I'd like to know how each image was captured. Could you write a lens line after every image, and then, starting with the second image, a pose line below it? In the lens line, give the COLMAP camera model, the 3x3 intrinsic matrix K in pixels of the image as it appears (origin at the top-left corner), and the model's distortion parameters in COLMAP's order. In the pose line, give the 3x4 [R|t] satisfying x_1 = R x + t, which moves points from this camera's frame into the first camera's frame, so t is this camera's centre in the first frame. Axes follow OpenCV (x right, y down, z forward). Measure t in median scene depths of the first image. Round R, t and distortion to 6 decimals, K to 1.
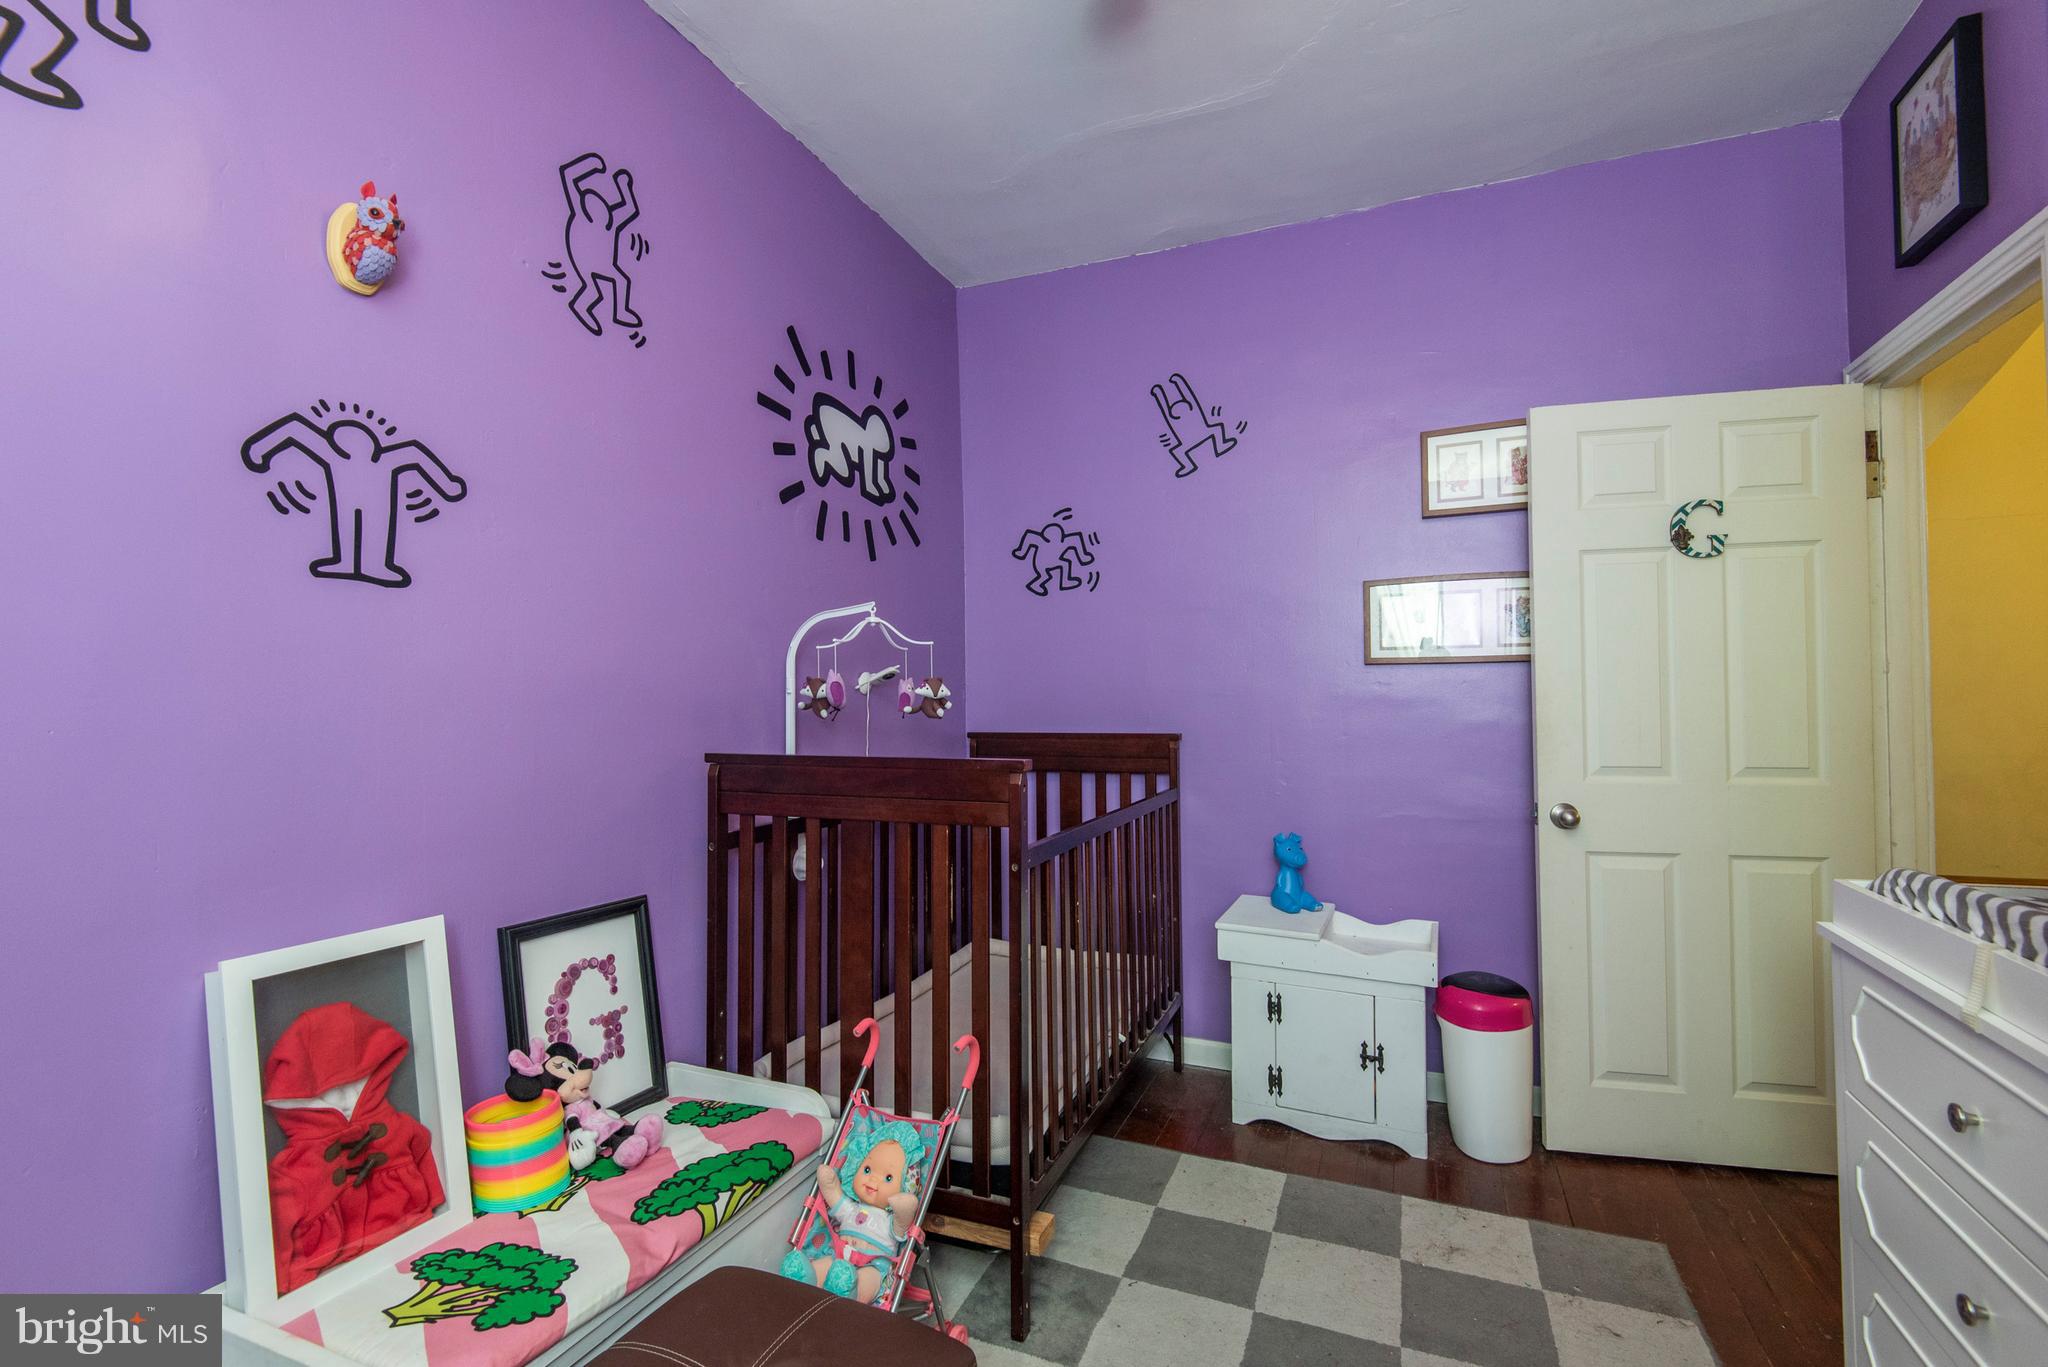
lens RADIAL K [[927.4, 0, 1019.2], [0, 927.4, 674.3], [0, 0, 1]] dist [0.030147, -0.018381]
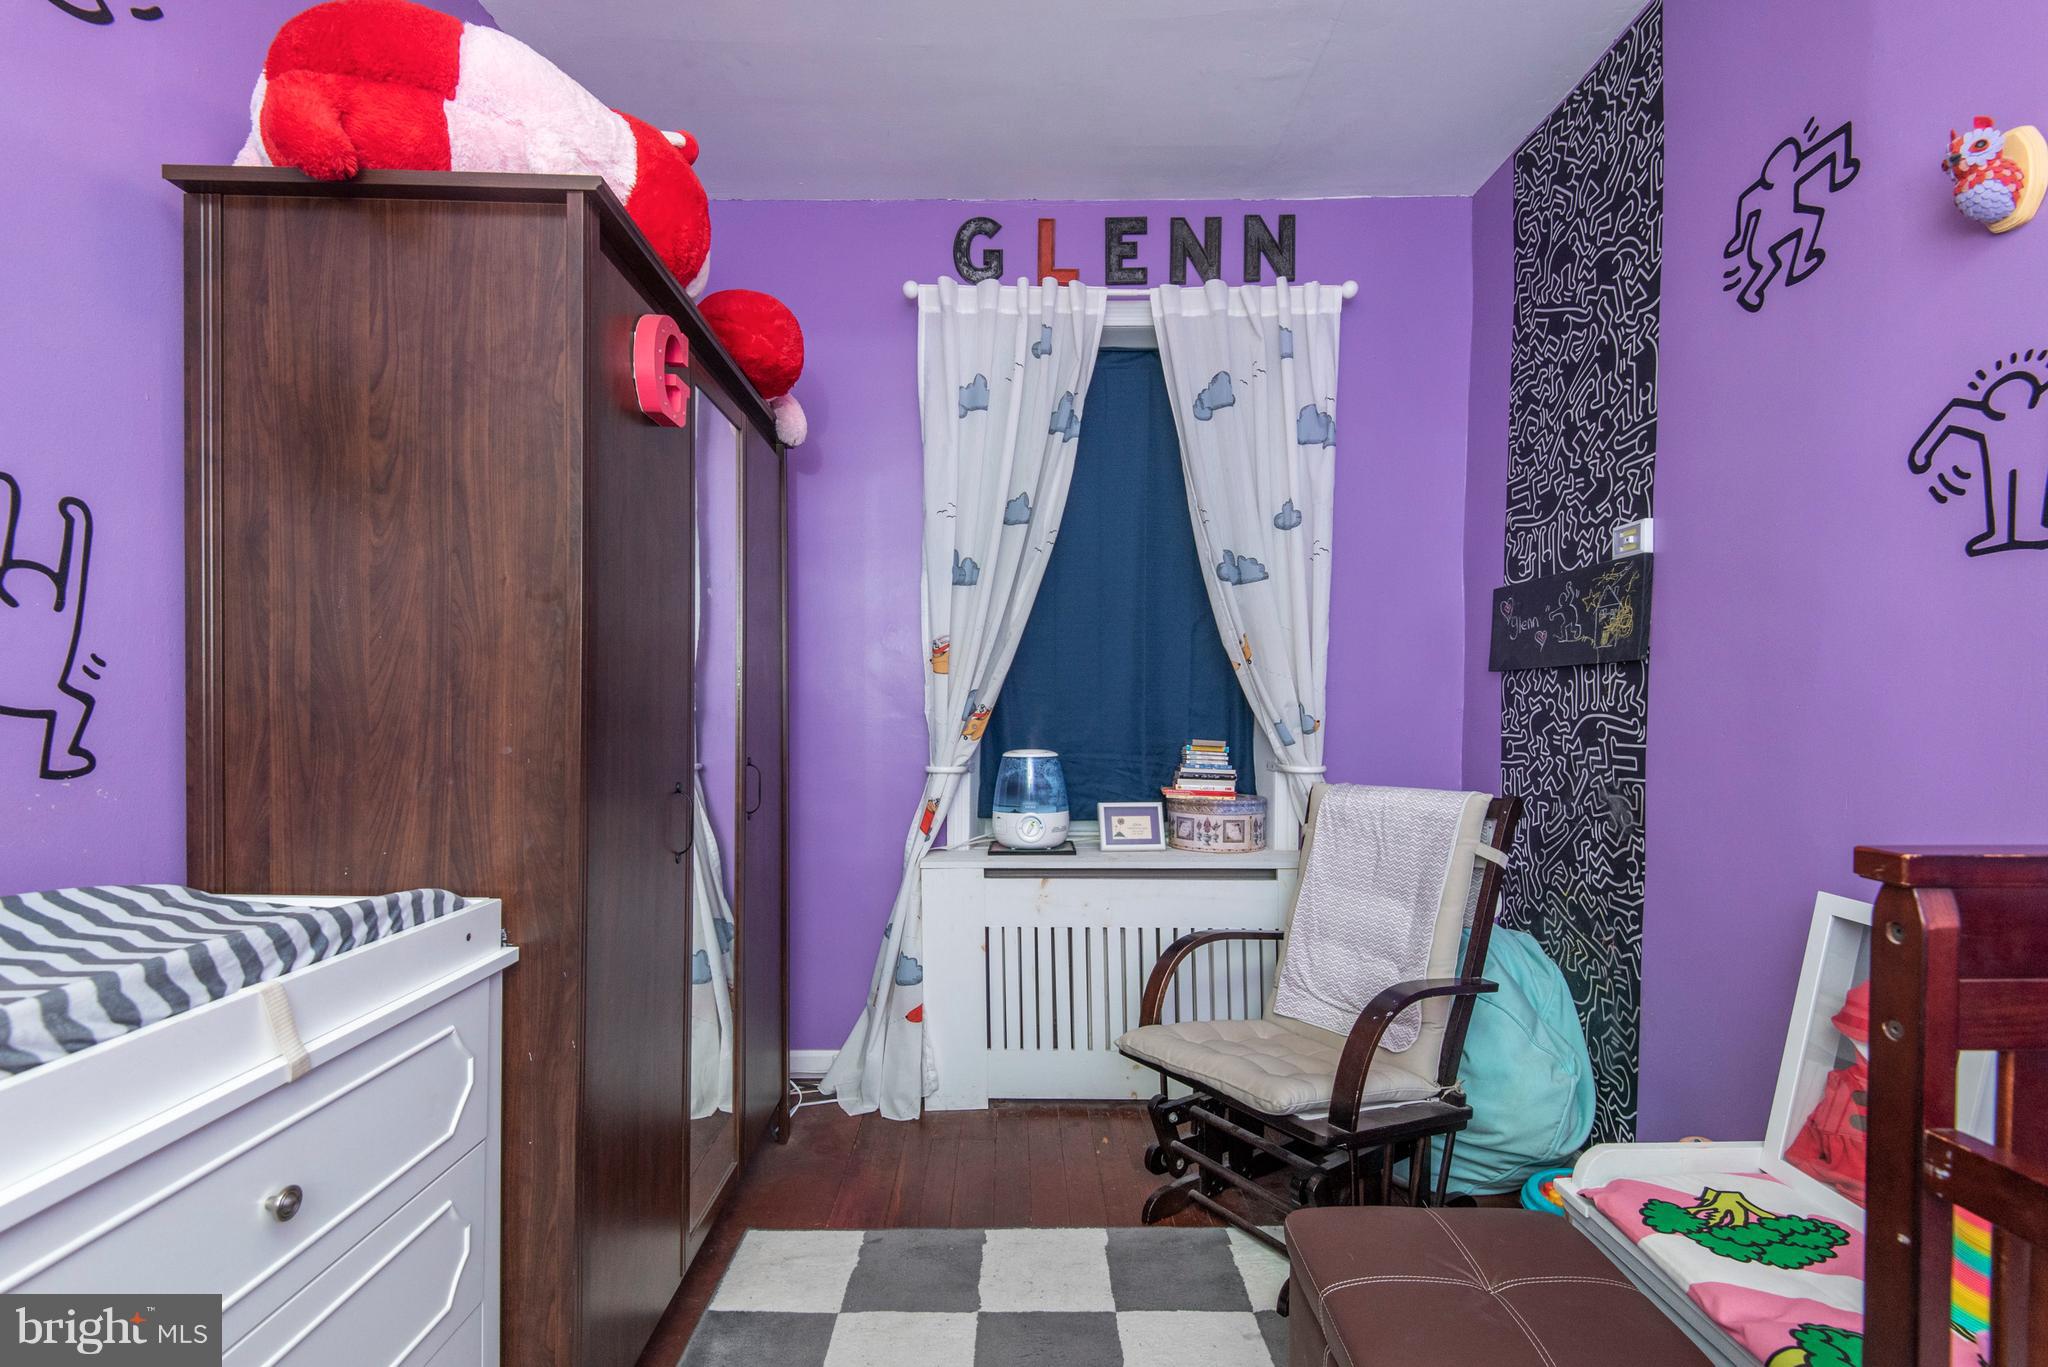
lens RADIAL K [[927.4, 0, 992.9], [0, 927.4, 707.9], [0, 0, 1]] dist [0.030147, -0.018381]
pose [[-0.926976, 0.009586, -0.374998, 0.531403], [0.014848, 0.999828, -0.011146, 0.046652], [0.374827, -0.015900, -0.926958, 1.435672]]
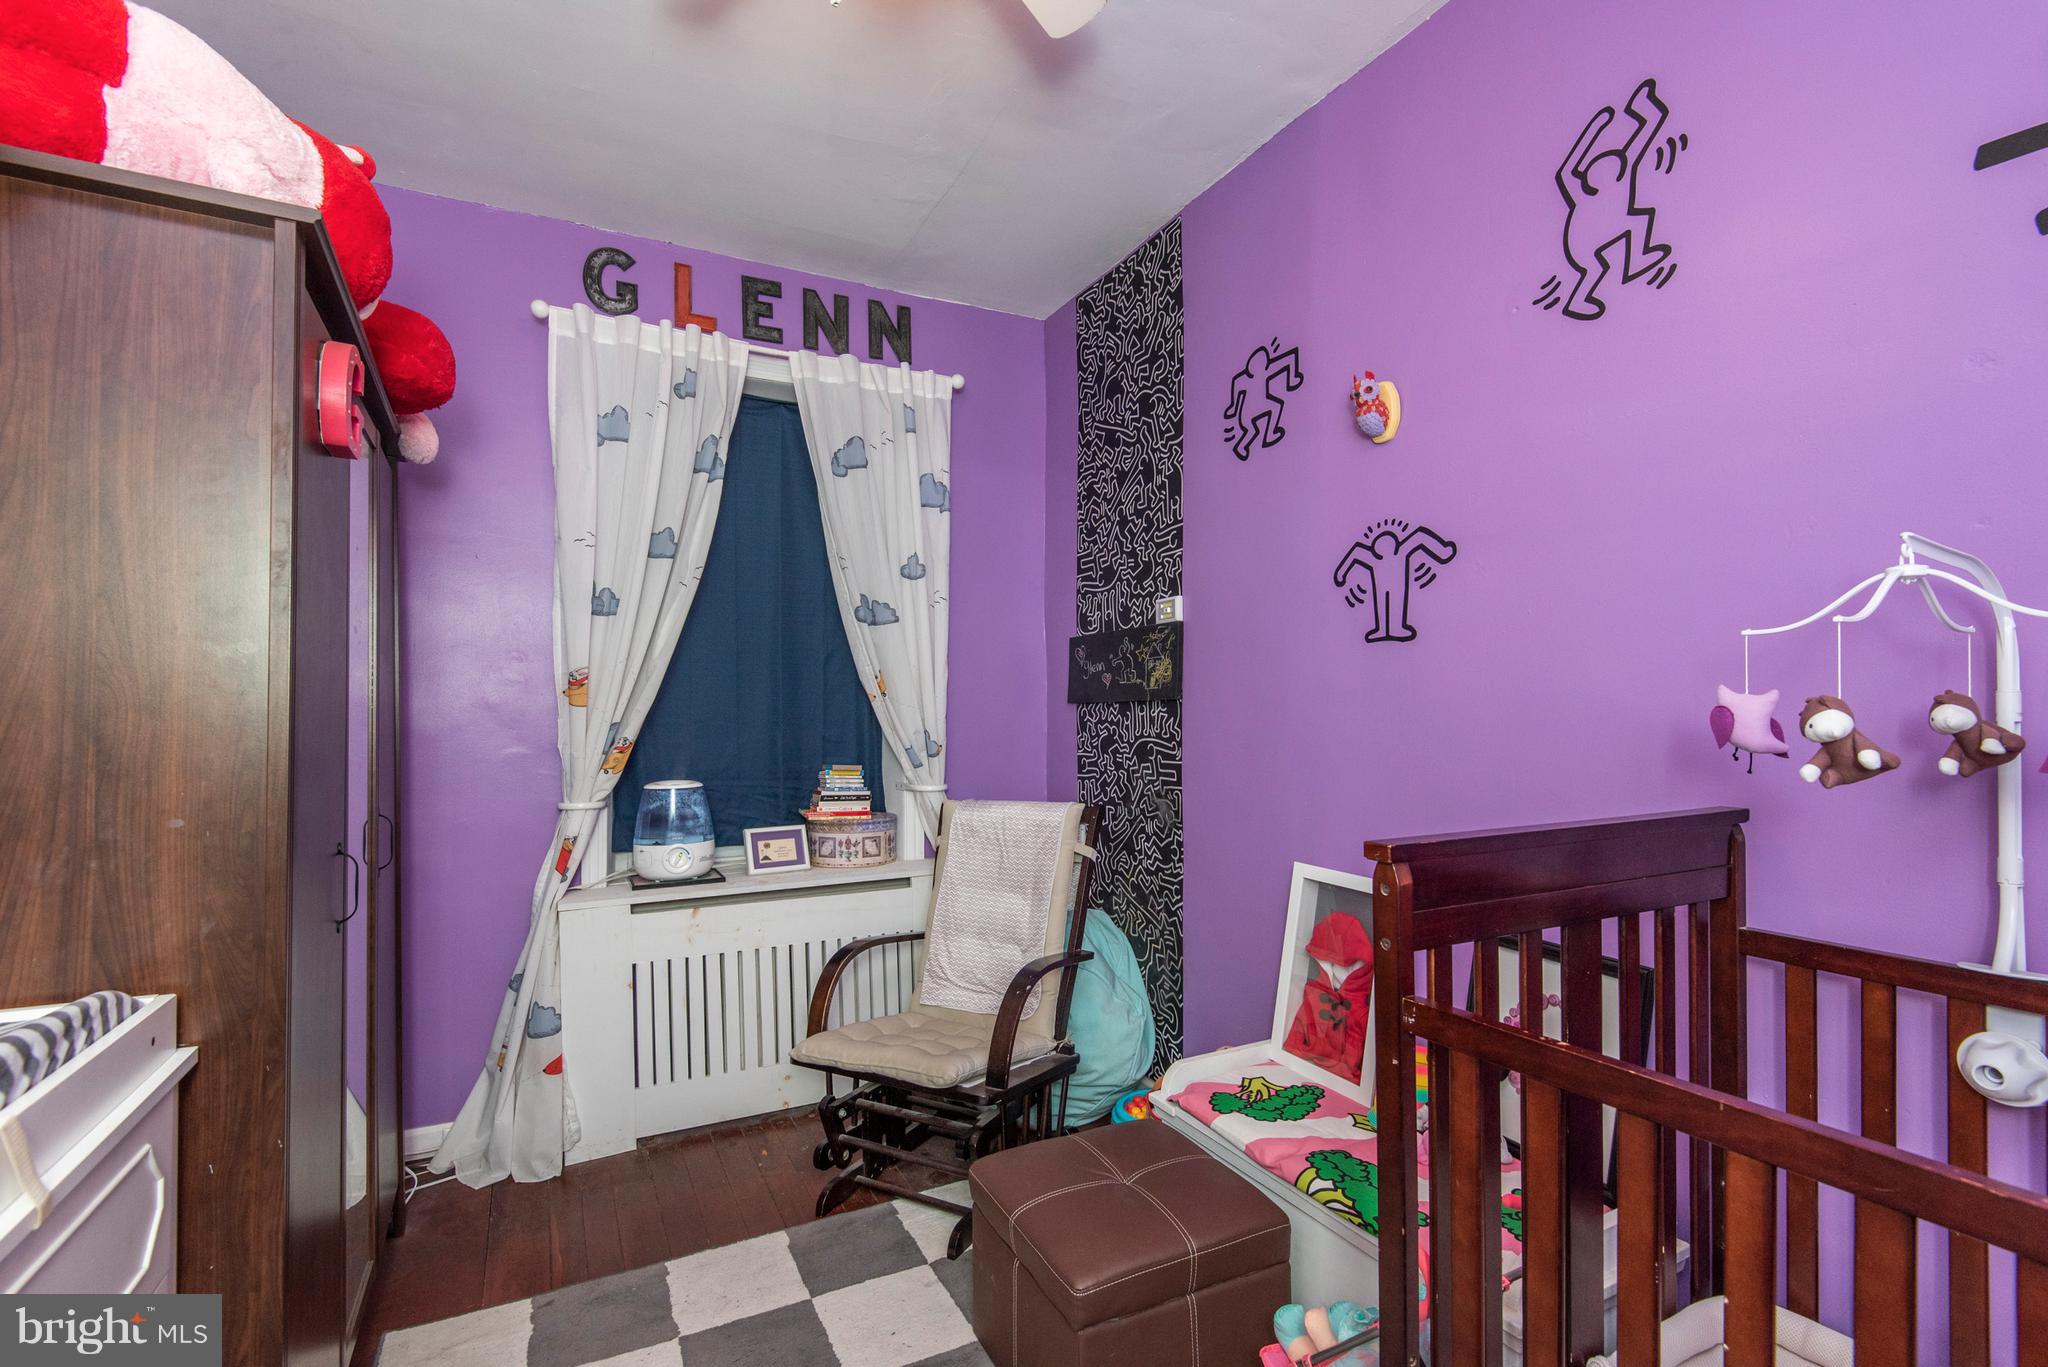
lens RADIAL K [[927.4, 0, 972.2], [0, 927.4, 690.5], [0, 0, 1]] dist [0.030147, -0.018381]
pose [[-0.674103, -0.001400, -0.738636, 0.779939], [0.032232, 0.998990, -0.031310, 0.001536], [0.737933, -0.044914, -0.673377, 1.463747]]
